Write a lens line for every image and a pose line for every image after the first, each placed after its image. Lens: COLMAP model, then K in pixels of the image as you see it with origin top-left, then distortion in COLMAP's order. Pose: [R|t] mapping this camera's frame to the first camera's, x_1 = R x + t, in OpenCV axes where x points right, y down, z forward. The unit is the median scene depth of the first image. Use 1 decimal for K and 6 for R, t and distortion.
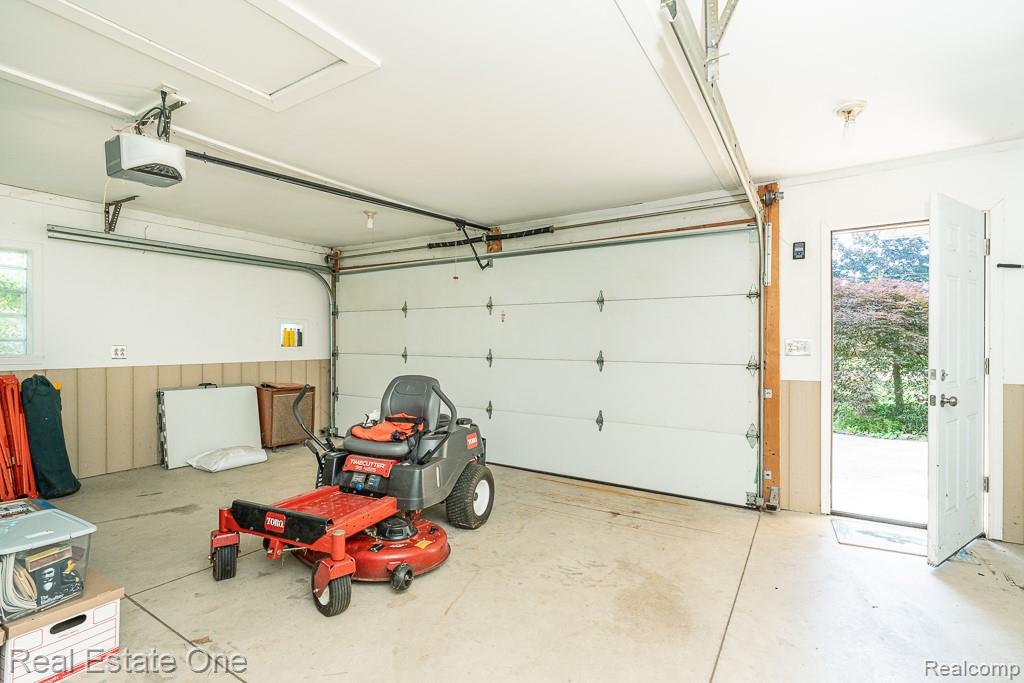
lens RADIAL K [[467.7, 0, 513.7], [0, 467.7, 343.6], [0, 0, 1]] dist [-0.002172, 0.000548]
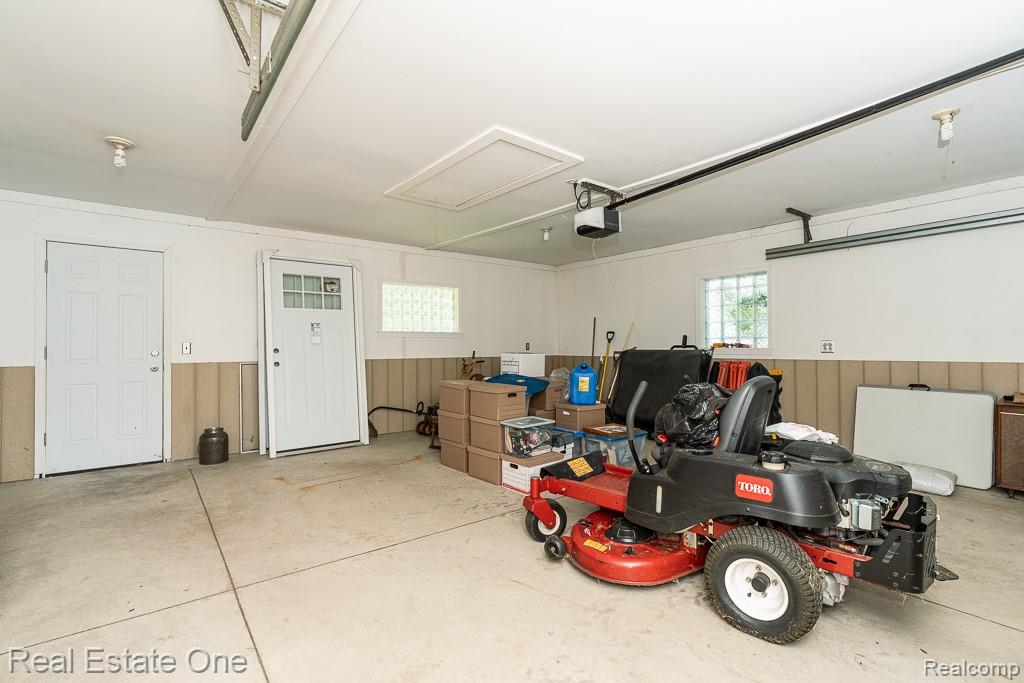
lens RADIAL K [[467.7, 0, 513.5], [0, 467.7, 344.2], [0, 0, 1]] dist [-0.002172, 0.000548]
pose [[-0.335663, 0.000887, -0.941982, 0.439818], [0.007406, 0.999971, -0.001697, 0.009165], [0.941953, -0.007546, -0.335660, 0.674769]]
